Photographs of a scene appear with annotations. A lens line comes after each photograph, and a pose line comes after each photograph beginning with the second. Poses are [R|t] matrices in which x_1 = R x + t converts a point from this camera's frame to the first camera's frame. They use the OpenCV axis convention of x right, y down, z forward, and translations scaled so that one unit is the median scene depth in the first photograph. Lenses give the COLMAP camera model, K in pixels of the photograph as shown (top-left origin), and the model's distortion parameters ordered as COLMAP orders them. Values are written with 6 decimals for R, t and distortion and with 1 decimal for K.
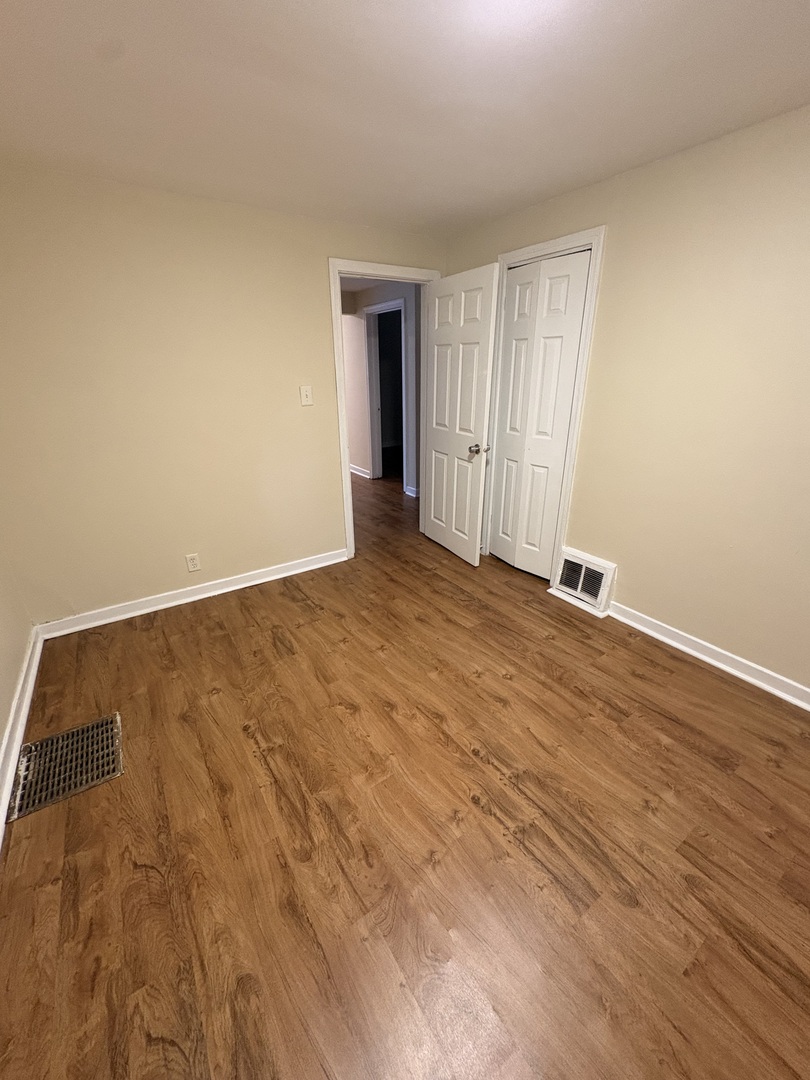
lens RADIAL K [[431.2, 0, 403.7], [0, 431.2, 535.2], [0, 0, 1]] dist [-0.001650, 0.000879]
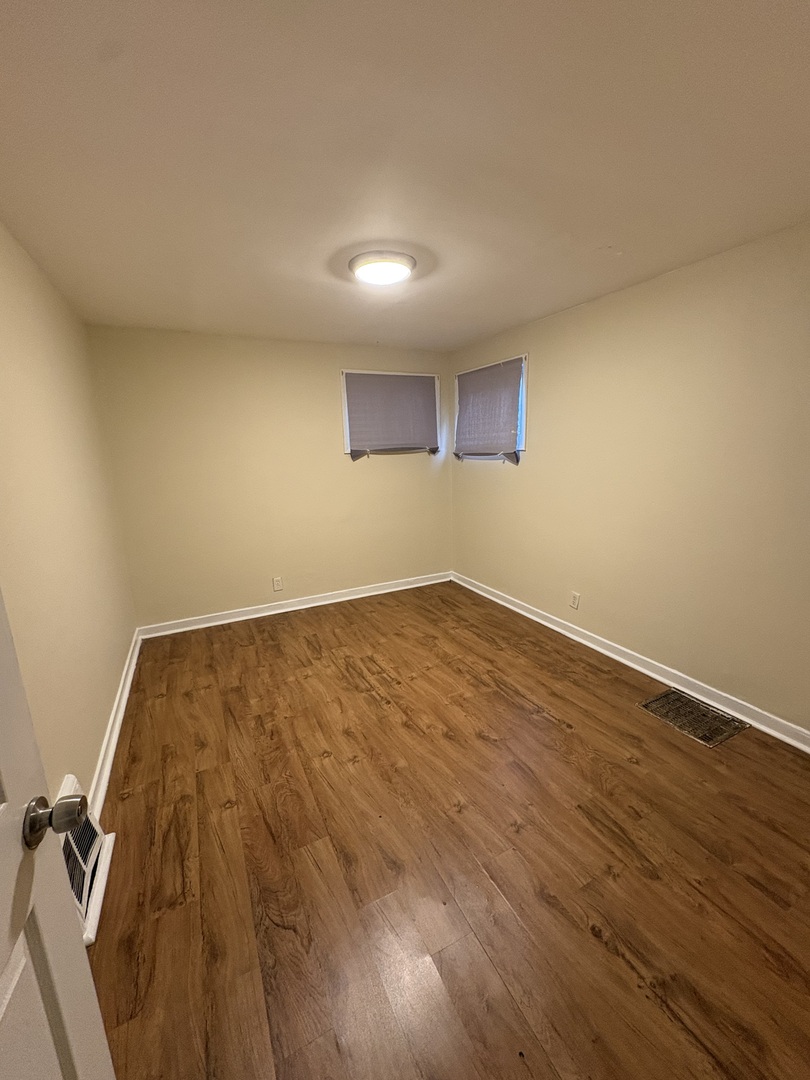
lens RADIAL K [[430.3, 0, 403.6], [0, 430.3, 538.4], [0, 0, 1]] dist [0.000976, 0.000158]
pose [[-0.991036, 0.011420, 0.133104, -0.069865], [0.083621, 0.830049, 0.551386, -0.641572], [-0.104186, 0.557574, -0.823564, 1.637144]]
